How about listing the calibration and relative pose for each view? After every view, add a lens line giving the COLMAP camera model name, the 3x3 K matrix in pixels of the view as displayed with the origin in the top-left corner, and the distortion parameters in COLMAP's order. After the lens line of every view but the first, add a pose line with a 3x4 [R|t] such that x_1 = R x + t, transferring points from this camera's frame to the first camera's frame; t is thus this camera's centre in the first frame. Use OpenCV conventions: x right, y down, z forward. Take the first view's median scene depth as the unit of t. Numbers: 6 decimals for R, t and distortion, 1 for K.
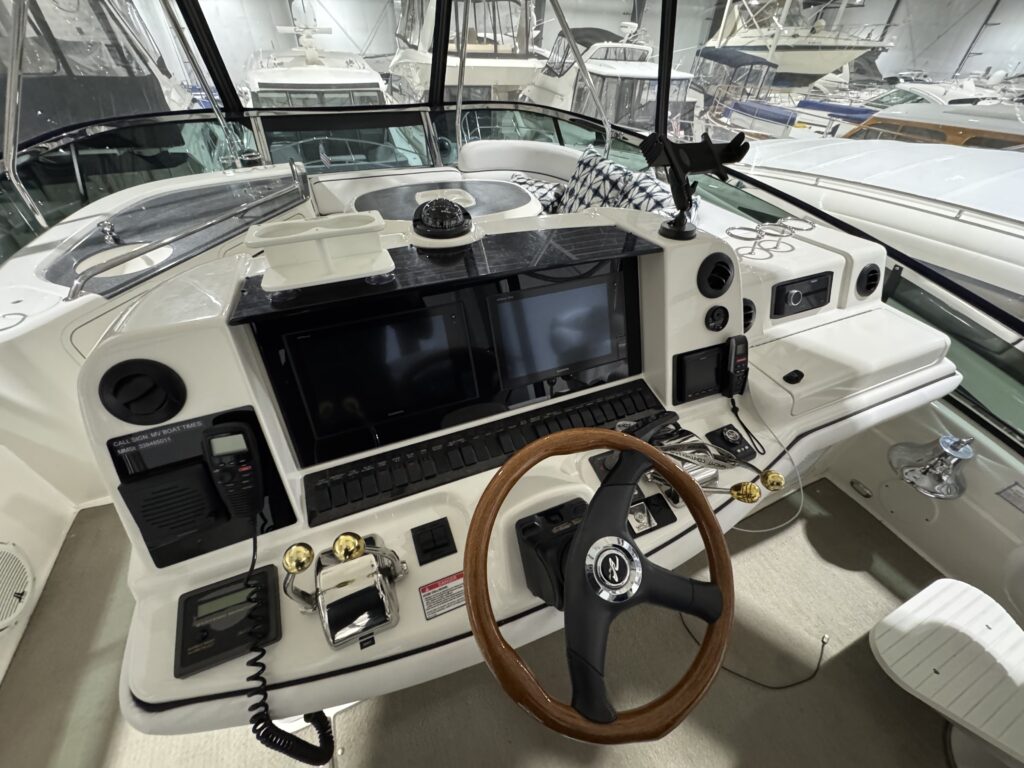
lens RADIAL K [[407.6, 0, 513.4], [0, 407.6, 385.9], [0, 0, 1]] dist [-0.001895, -0.000360]
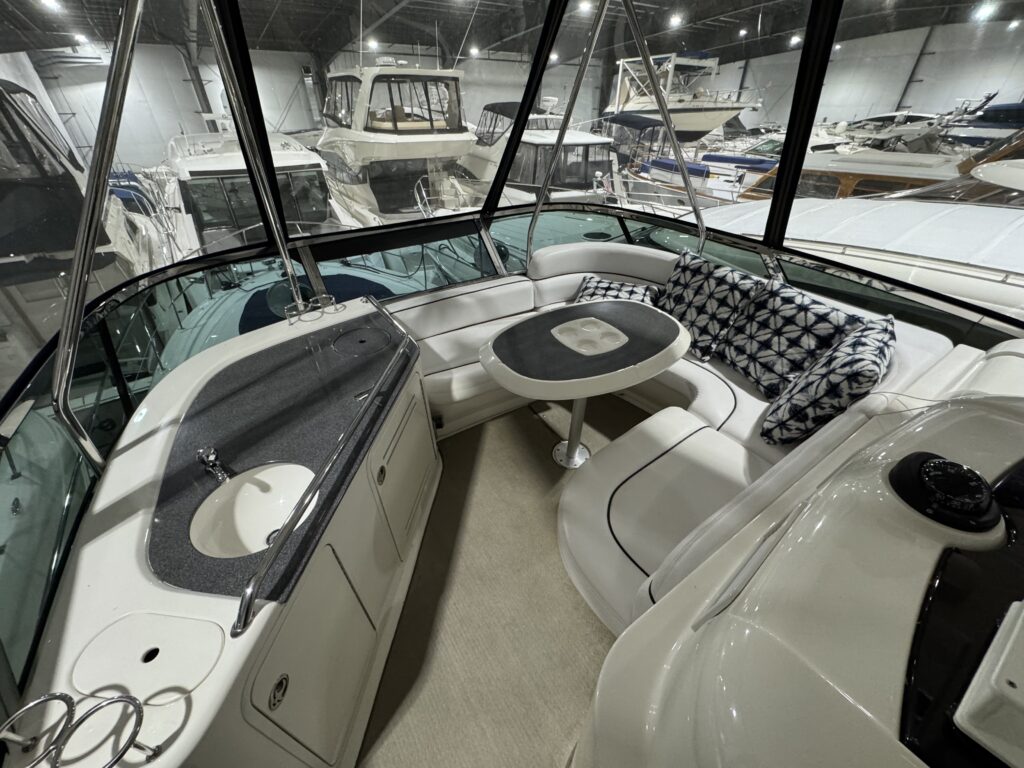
lens RADIAL K [[407.6, 0, 513.4], [0, 407.6, 385.9], [0, 0, 1]] dist [-0.001895, -0.000360]
pose [[0.980616, -0.133233, 0.143671, -0.095671], [0.147567, 0.984558, -0.094178, -0.060874], [-0.128905, 0.113554, 0.985134, 0.037682]]
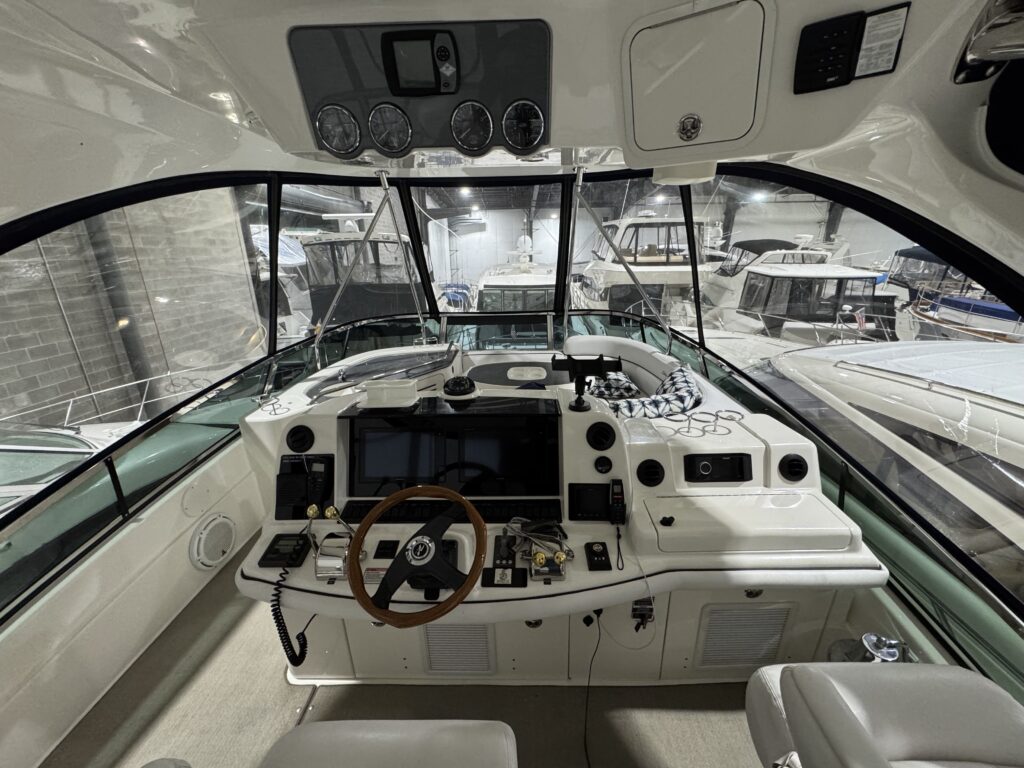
lens RADIAL K [[407.6, 0, 513.4], [0, 407.6, 385.9], [0, 0, 1]] dist [-0.001895, -0.000360]
pose [[0.909117, 0.095917, -0.405348, 0.079759], [-0.239386, 0.916681, -0.319984, 0.012980], [0.340883, 0.387938, 0.856331, -0.051716]]
